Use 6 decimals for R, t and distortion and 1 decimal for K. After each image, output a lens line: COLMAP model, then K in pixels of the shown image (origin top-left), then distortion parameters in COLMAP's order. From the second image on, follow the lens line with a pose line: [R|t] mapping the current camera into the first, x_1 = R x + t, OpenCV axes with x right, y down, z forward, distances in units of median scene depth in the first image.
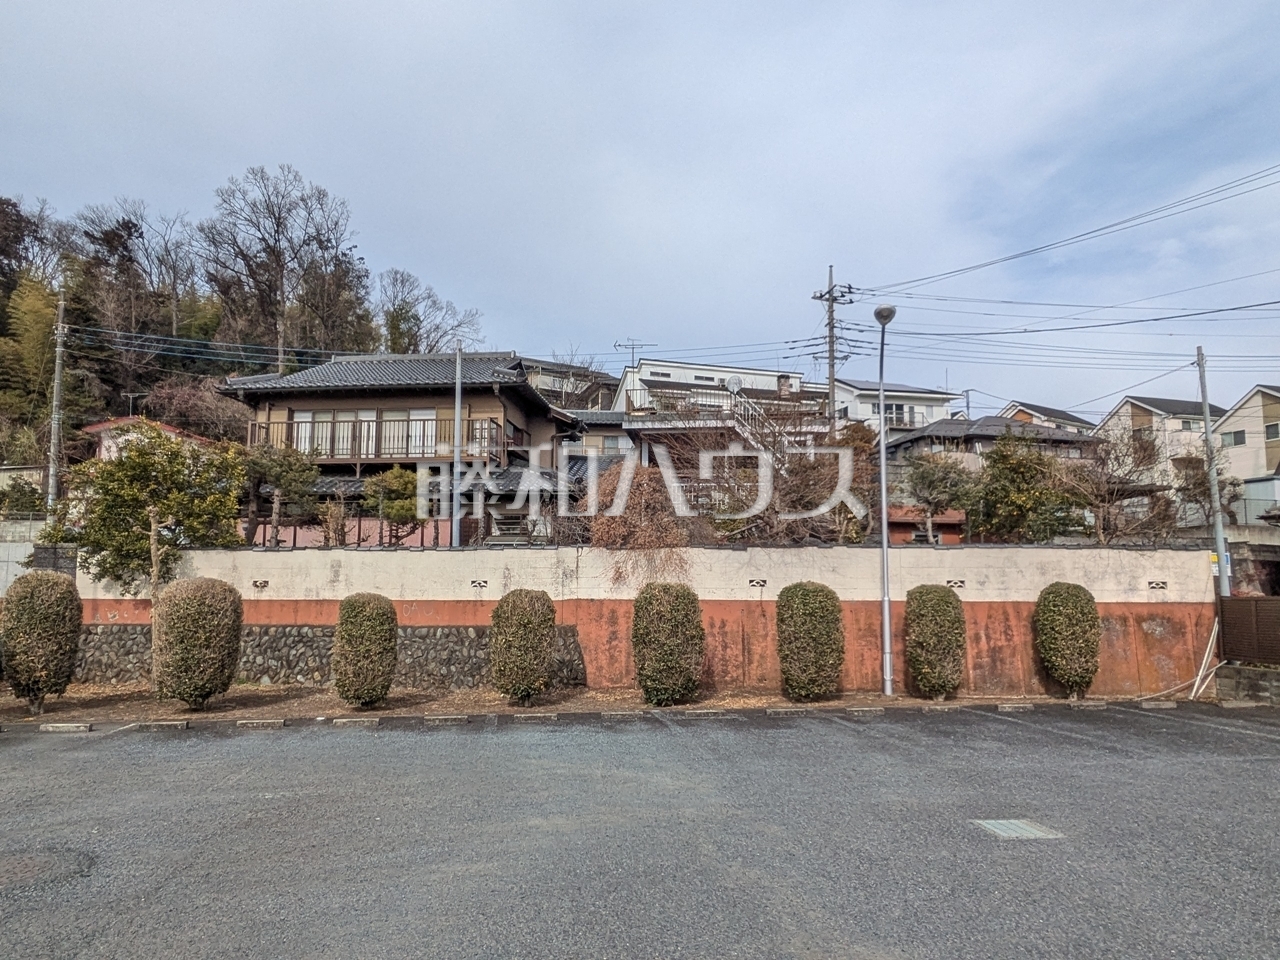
lens RADIAL K [[498.9, 0, 640.9], [0, 498.9, 506.2], [0, 0, 1]] dist [0.001571, 0.000035]
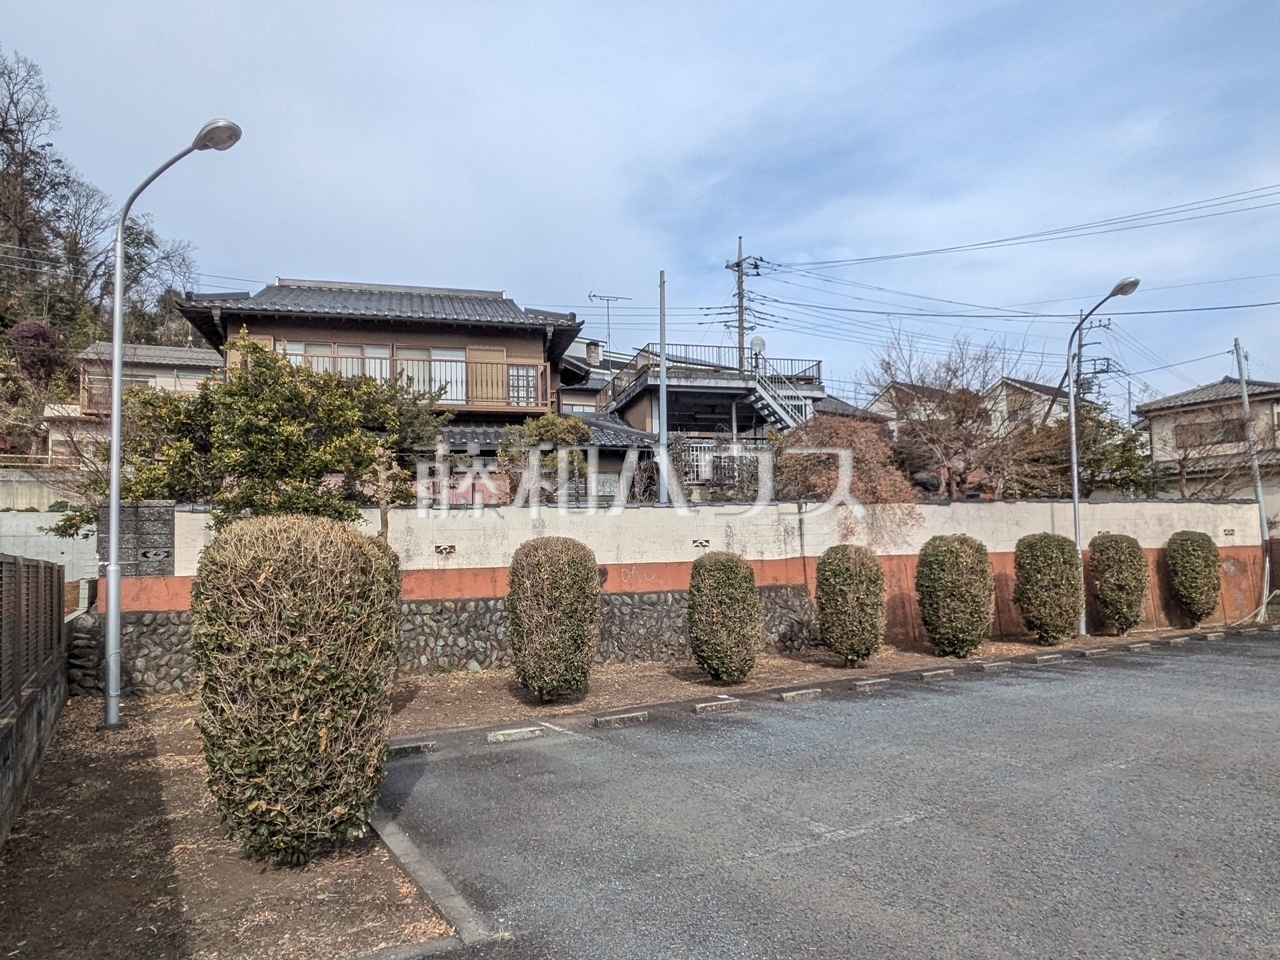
lens RADIAL K [[510.3, 0, 640.0], [0, 510.3, 480.0], [0, 0, 1]] dist [0.003732, 0.000412]
pose [[0.972189, 0.006905, 0.234097, -0.657766], [-0.011531, 0.999764, 0.018397, 0.023785], [-0.233914, -0.020584, 0.972039, 0.121657]]
